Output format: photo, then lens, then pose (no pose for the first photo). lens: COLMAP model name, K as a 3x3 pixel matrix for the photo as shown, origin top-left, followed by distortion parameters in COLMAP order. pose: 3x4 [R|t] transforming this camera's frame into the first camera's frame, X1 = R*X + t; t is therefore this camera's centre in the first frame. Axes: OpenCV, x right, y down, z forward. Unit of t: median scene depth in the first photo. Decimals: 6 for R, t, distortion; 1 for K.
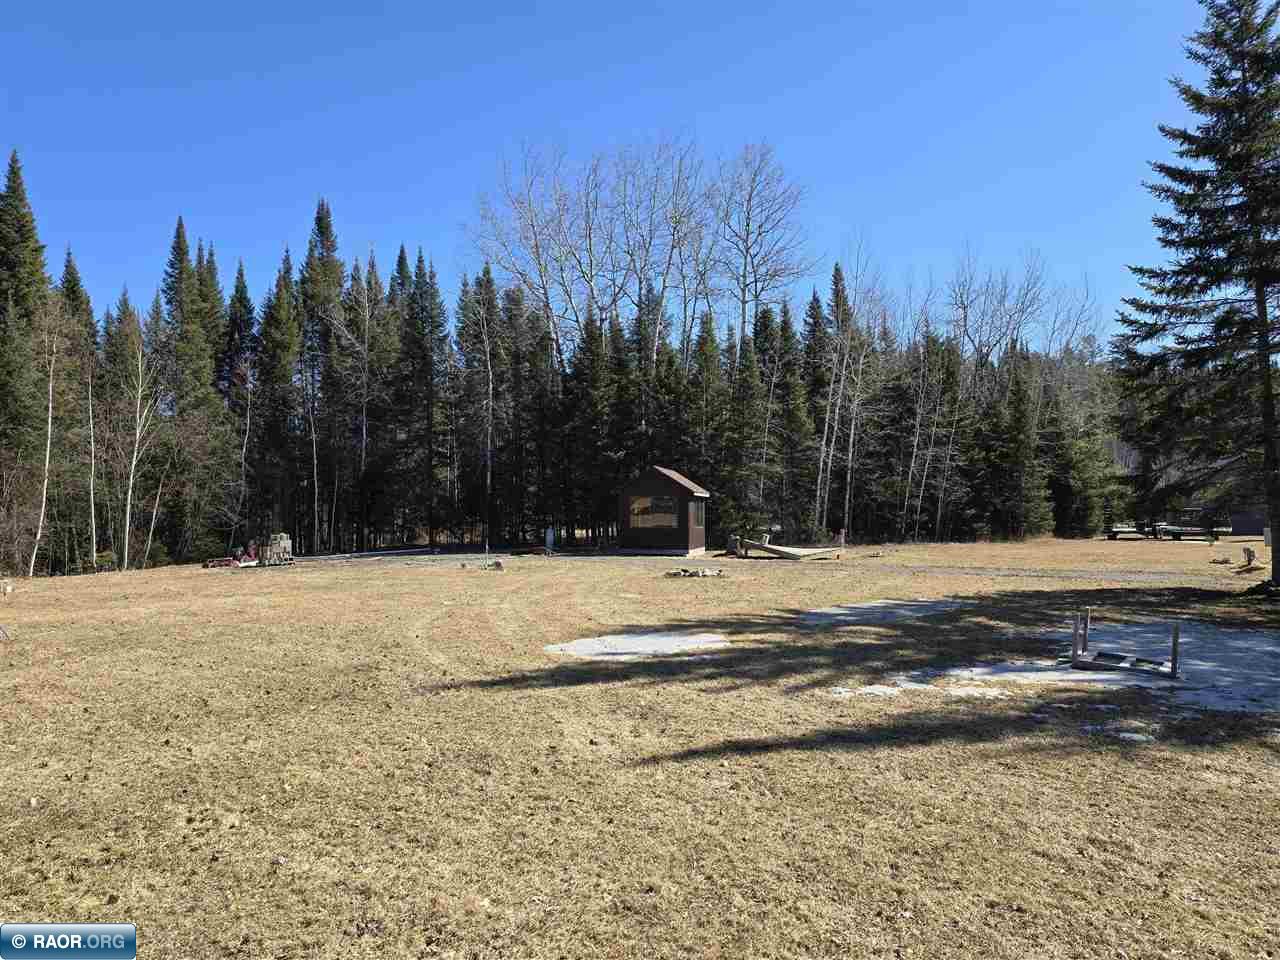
lens RADIAL K [[863.7, 0, 640.0], [0, 863.7, 480.0], [0, 0, 1]] dist [0.036691, 0.000850]
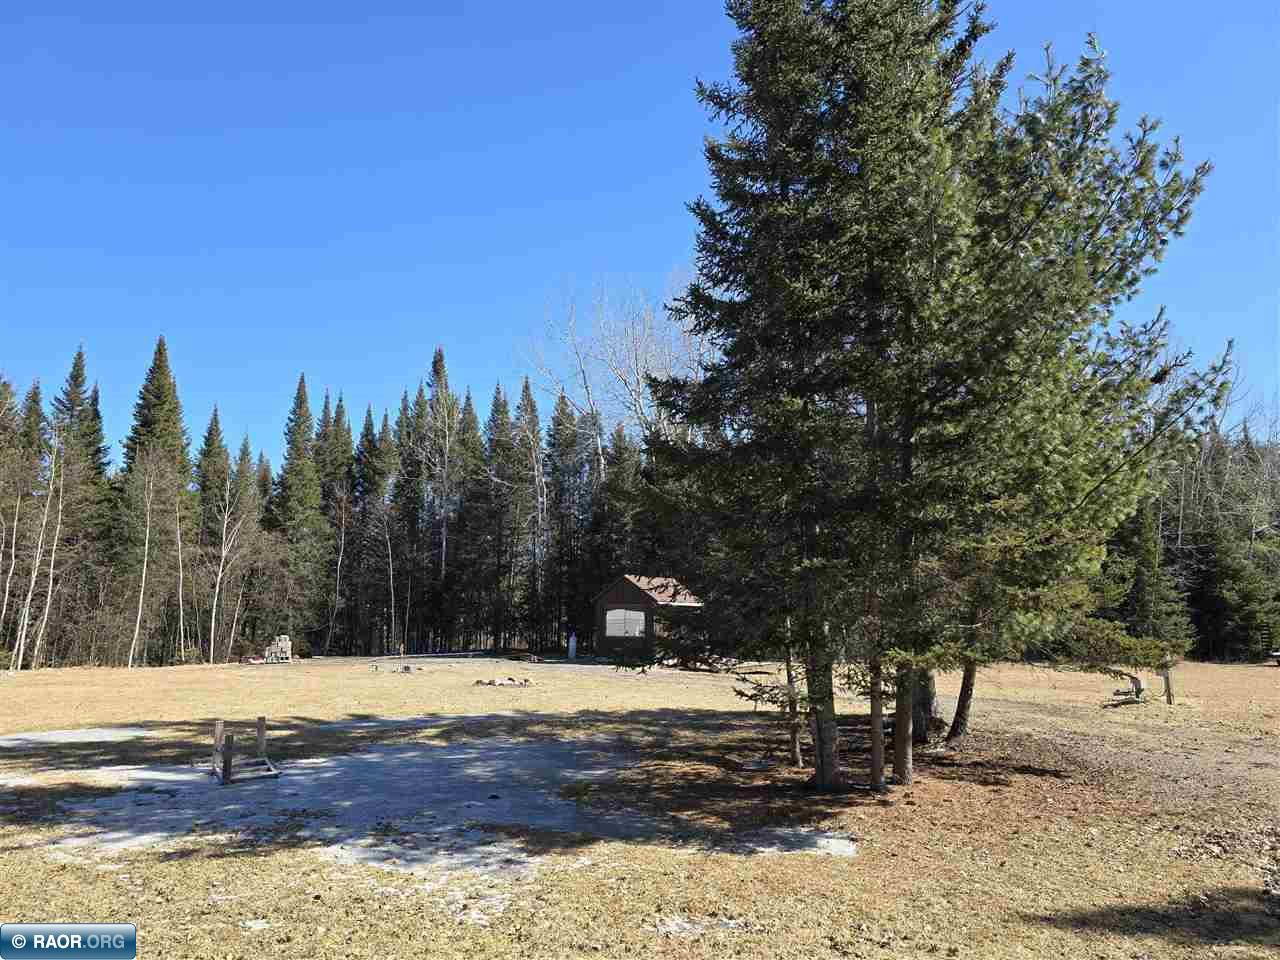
lens RADIAL K [[863.7, 0, 640.0], [0, 863.7, 480.0], [0, 0, 1]] dist [0.036691, 0.000850]
pose [[0.947130, -0.036772, -0.318736, 0.319003], [-0.001667, 0.992833, -0.119496, -0.005952], [0.320846, 0.113710, 0.940281, 0.018631]]
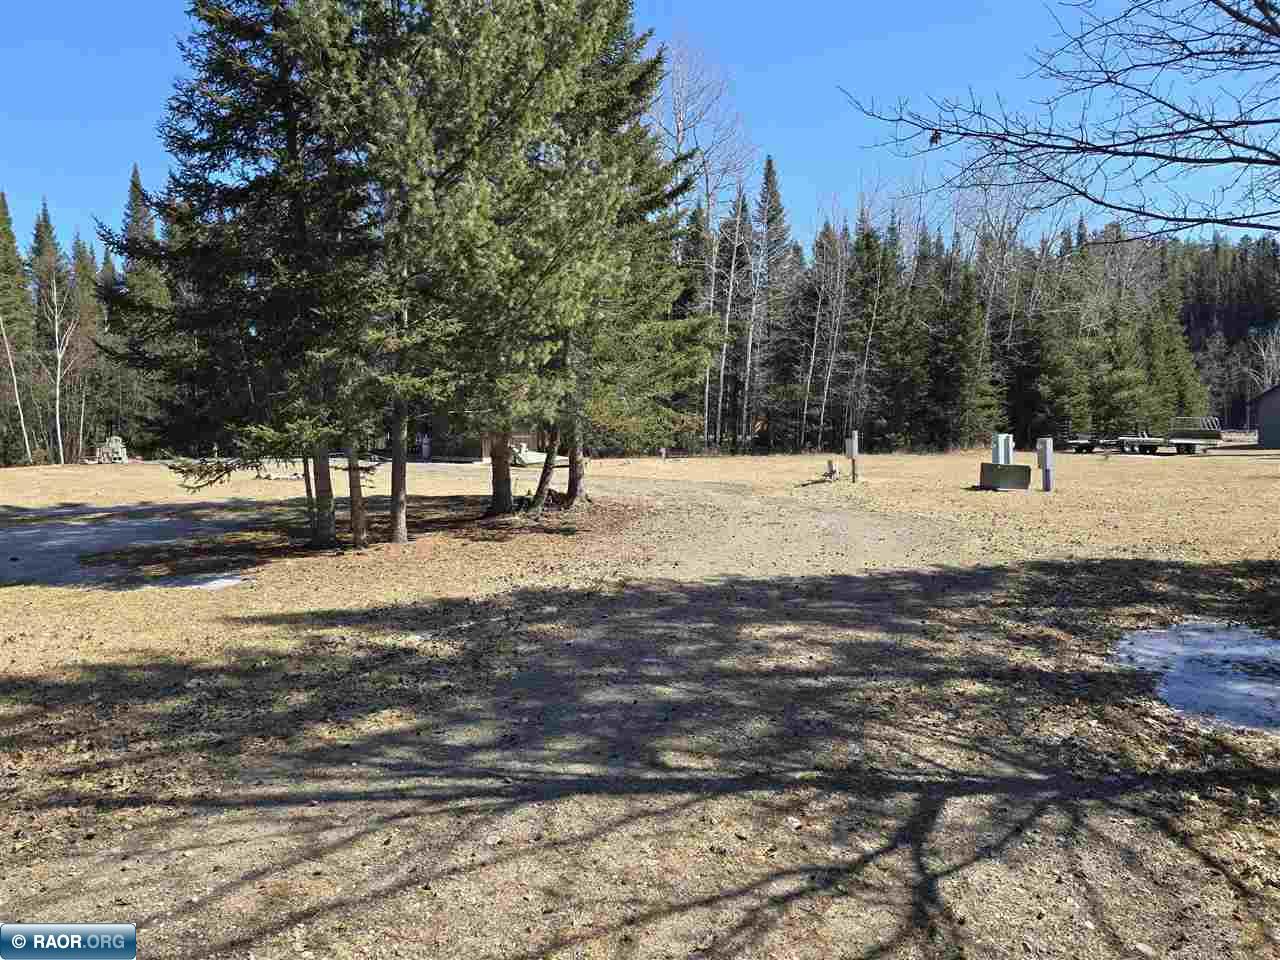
lens RADIAL K [[863.7, 0, 640.0], [0, 863.7, 480.0], [0, 0, 1]] dist [0.036691, 0.000850]
pose [[0.960827, 0.022079, -0.276266, 0.463332], [0.007295, 0.994461, 0.104849, -0.000661], [0.277051, -0.102757, 0.955345, 0.030828]]
